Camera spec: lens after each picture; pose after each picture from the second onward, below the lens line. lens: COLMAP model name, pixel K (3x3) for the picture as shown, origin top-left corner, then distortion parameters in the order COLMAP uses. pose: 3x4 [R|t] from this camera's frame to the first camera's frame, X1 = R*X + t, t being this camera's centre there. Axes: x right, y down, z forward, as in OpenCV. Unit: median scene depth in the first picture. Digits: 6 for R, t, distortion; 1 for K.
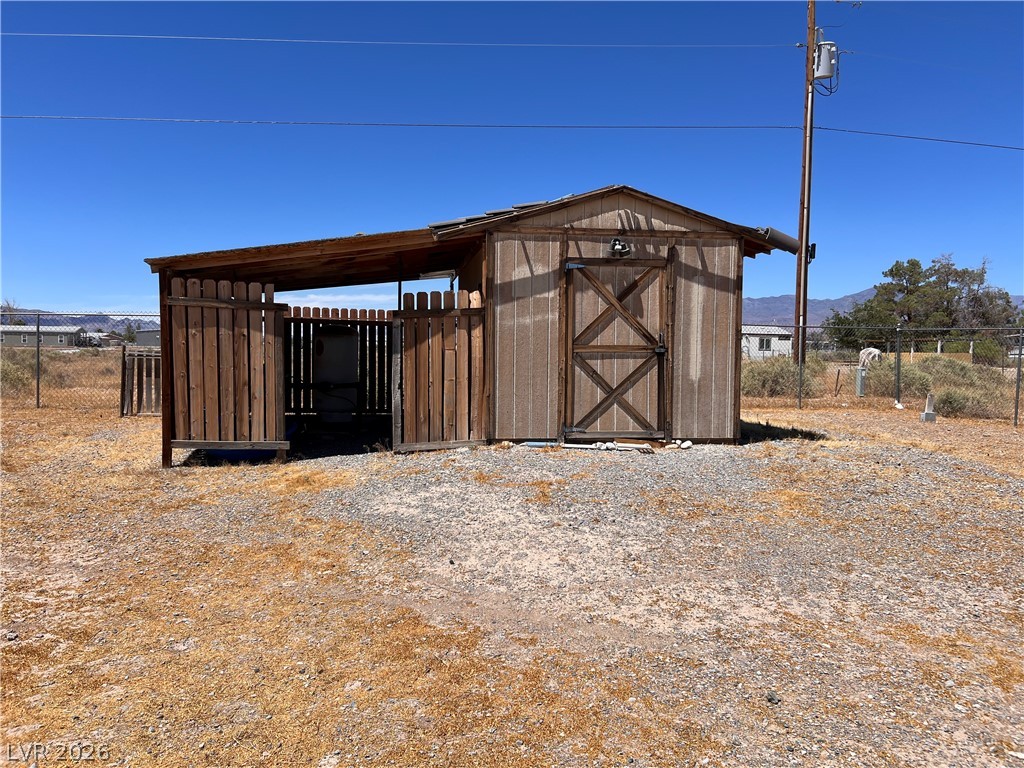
lens RADIAL K [[780.1, 0, 510.1], [0, 780.1, 383.4], [0, 0, 1]] dist [0.015949, -0.000289]
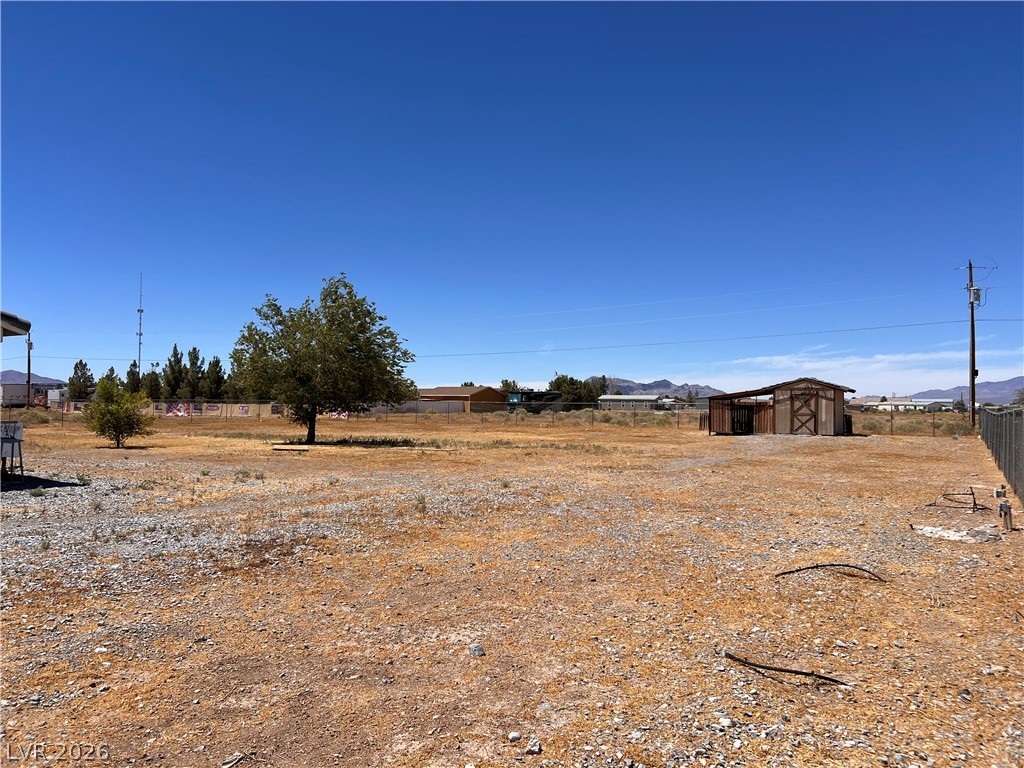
lens RADIAL K [[780.1, 0, 510.8], [0, 780.1, 384.2], [0, 0, 1]] dist [0.015949, -0.000289]
pose [[0.781012, -0.017405, -0.624273, 1.637106], [-0.032340, 0.997143, -0.068260, 0.147554], [0.623678, 0.073501, 0.778218, -3.590063]]
